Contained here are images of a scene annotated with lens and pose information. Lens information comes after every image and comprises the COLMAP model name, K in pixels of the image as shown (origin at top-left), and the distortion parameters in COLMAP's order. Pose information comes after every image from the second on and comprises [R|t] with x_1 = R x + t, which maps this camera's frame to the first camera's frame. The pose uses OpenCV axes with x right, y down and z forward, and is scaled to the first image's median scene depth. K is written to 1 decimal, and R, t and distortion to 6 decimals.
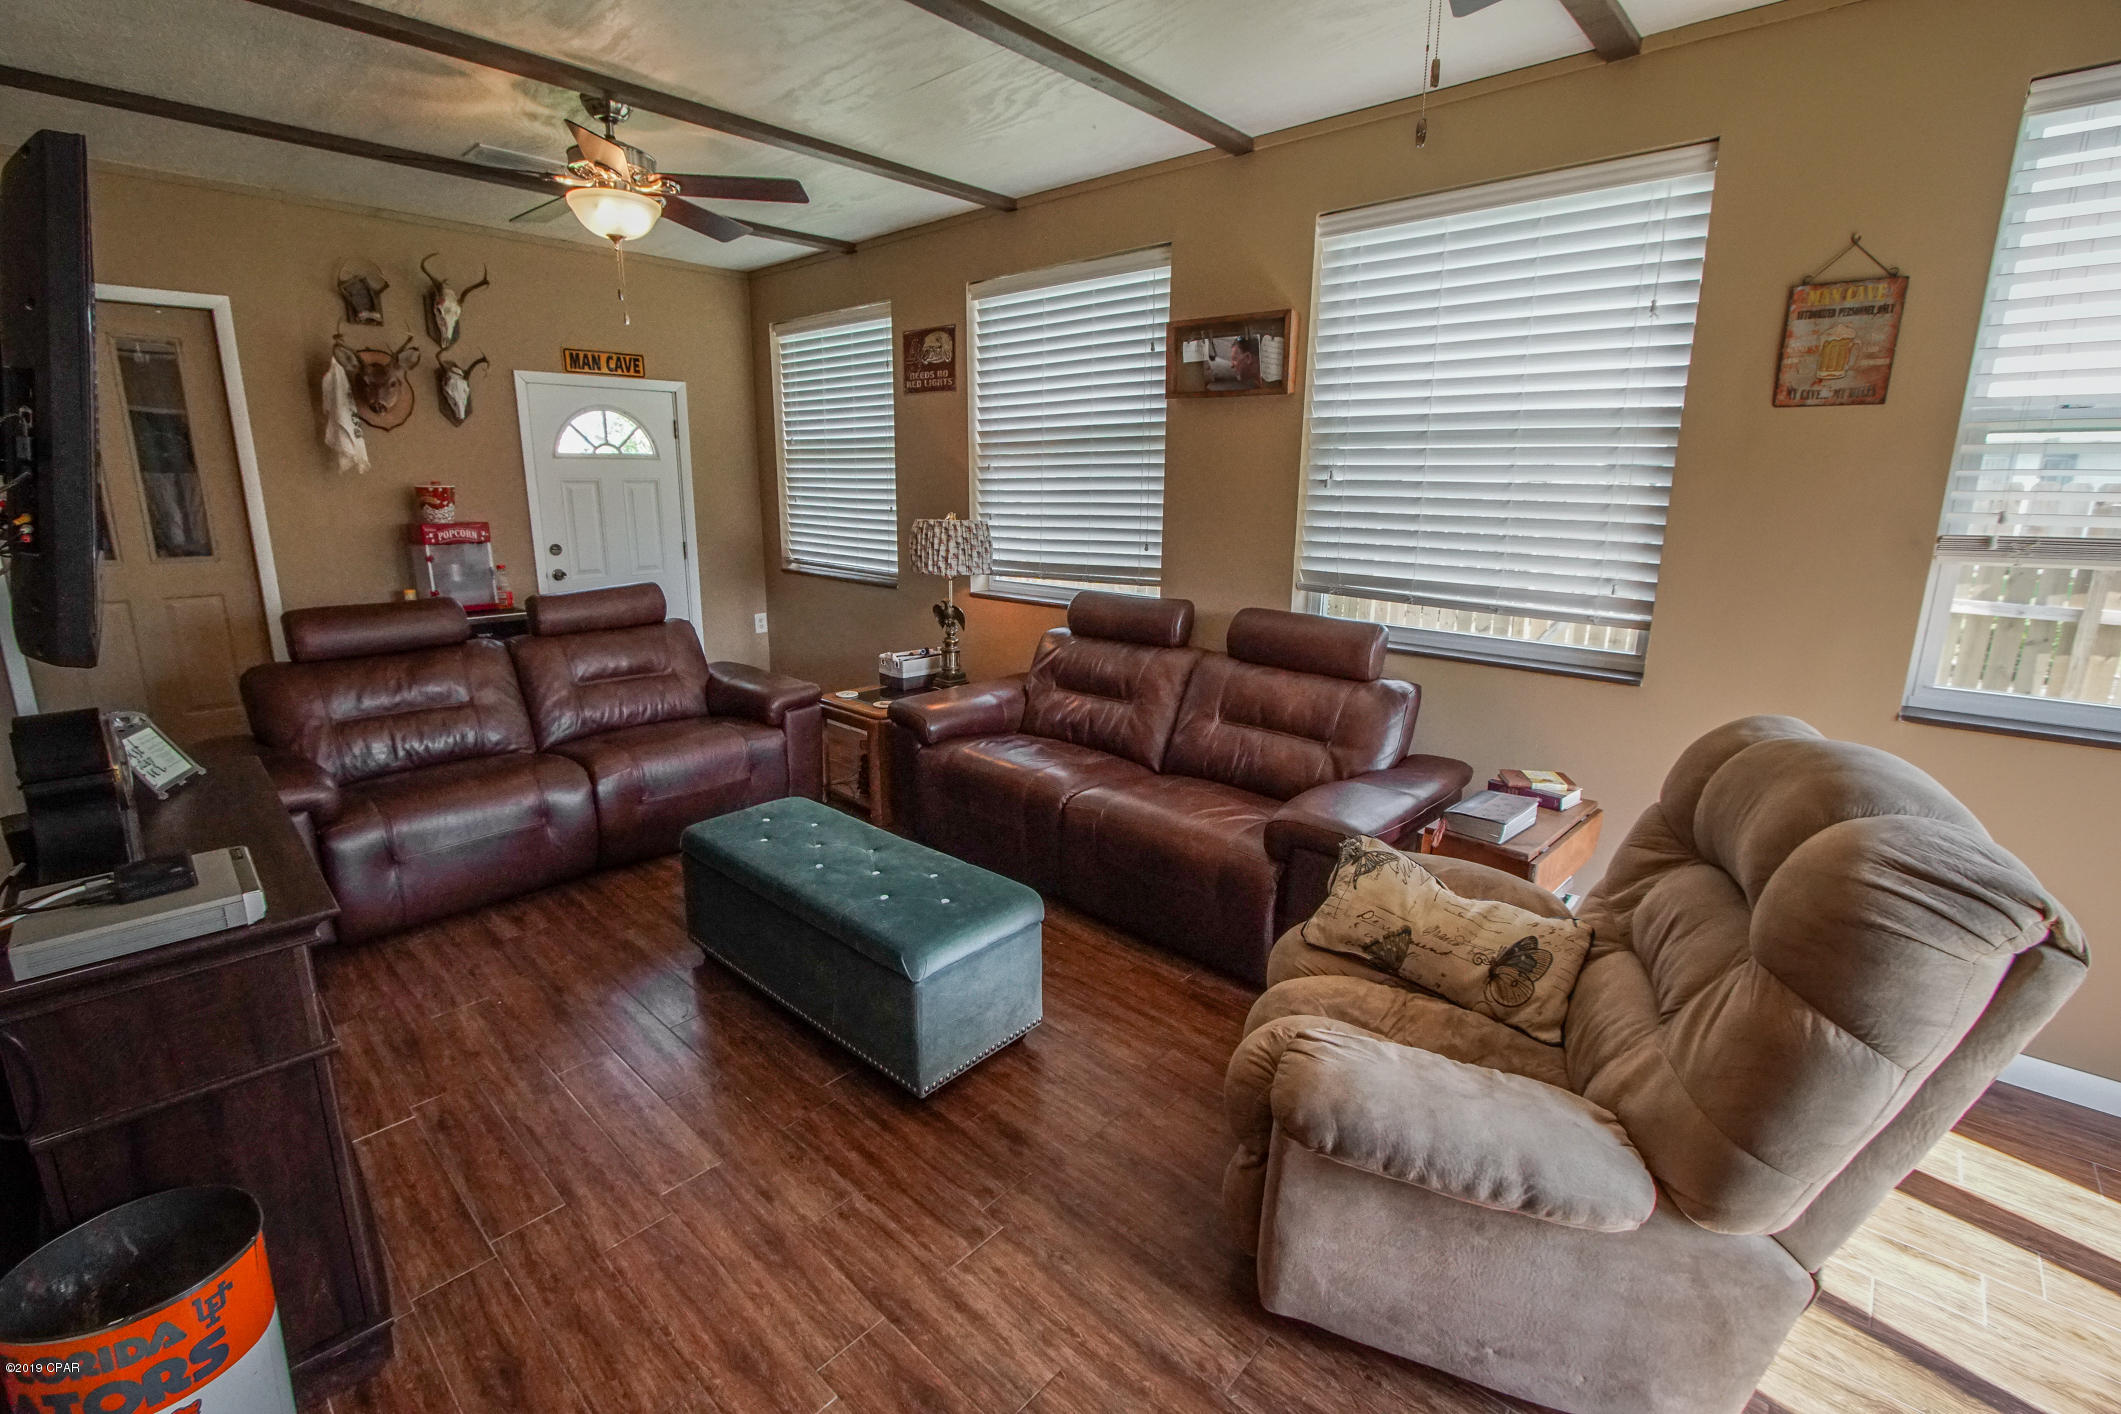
lens RADIAL K [[934.1, 0, 1038.7], [0, 934.1, 701.8], [0, 0, 1]] dist [-0.033656, 0.005391]
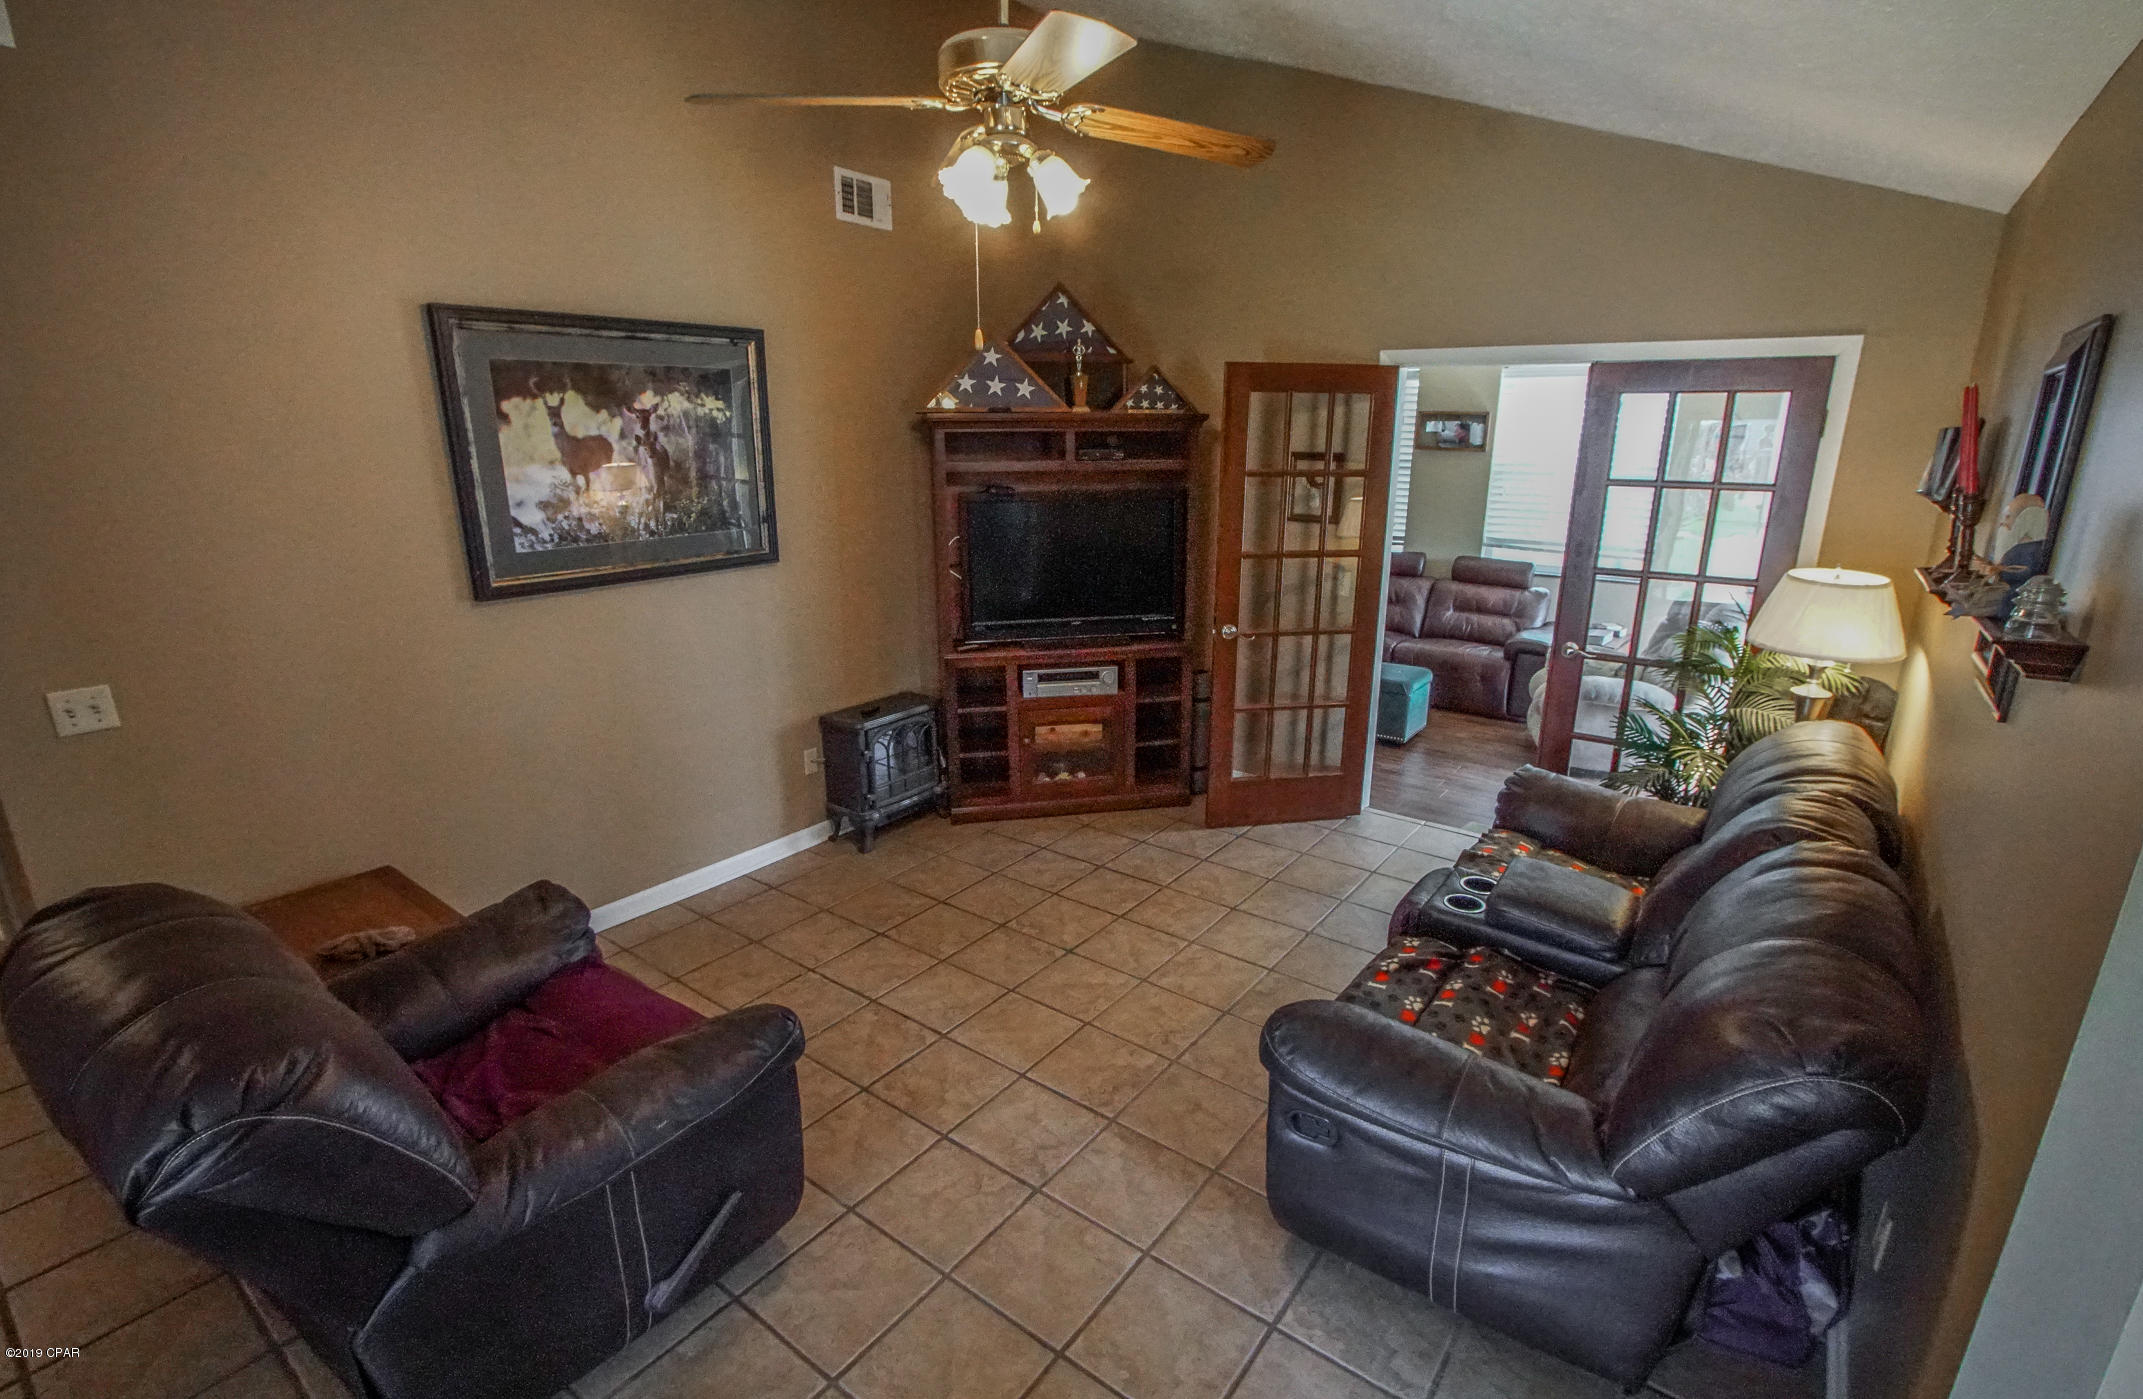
lens RADIAL K [[951.1, 0, 1075.1], [0, 951.1, 710.4], [0, 0, 1]] dist [-0.016329, 0.001232]
pose [[0.994485, -0.035598, 0.098657, -0.807965], [0.030129, 0.997955, 0.056377, 0.091853], [-0.100463, -0.053094, 0.993523, -0.965322]]
